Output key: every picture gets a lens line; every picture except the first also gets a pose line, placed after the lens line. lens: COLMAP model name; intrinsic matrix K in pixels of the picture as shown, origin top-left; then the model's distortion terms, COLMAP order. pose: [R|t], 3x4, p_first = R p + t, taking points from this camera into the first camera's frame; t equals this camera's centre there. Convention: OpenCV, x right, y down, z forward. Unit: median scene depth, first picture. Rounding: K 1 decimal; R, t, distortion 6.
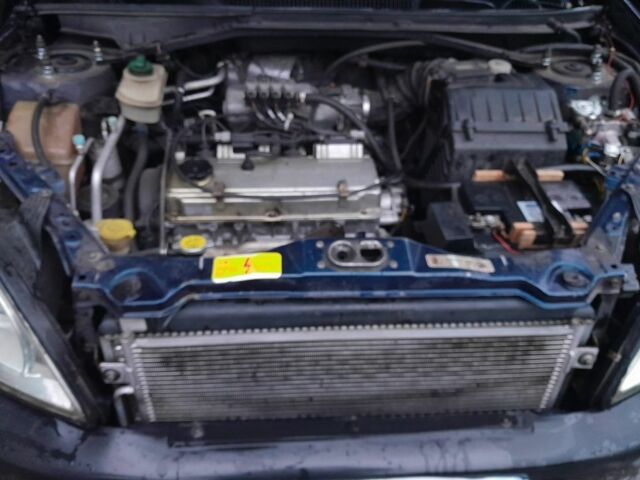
lens RADIAL K [[512.8, 0, 330.5], [0, 512.8, 240.0], [0, 0, 1]] dist [-0.002293, -0.057083]
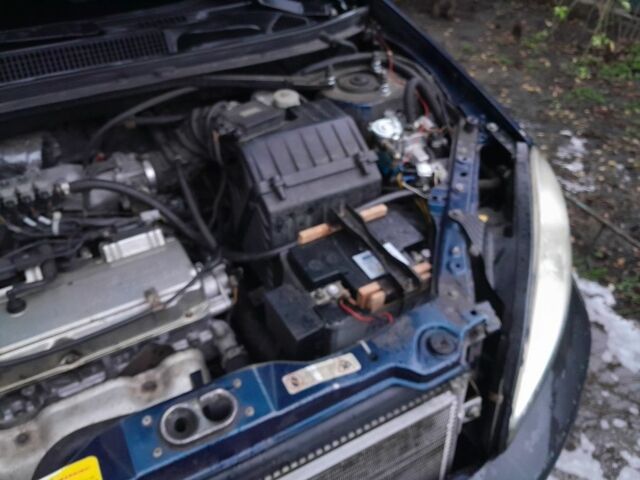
lens RADIAL K [[508.2, 0, 320.0], [0, 508.2, 240.0], [0, 0, 1]] dist [0.003410, -0.000462]
pose [[0.906527, -0.289675, 0.307079, 0.041566], [0.282217, 0.956832, 0.069471, -0.164805], [-0.313947, 0.023685, 0.949145, 0.151891]]
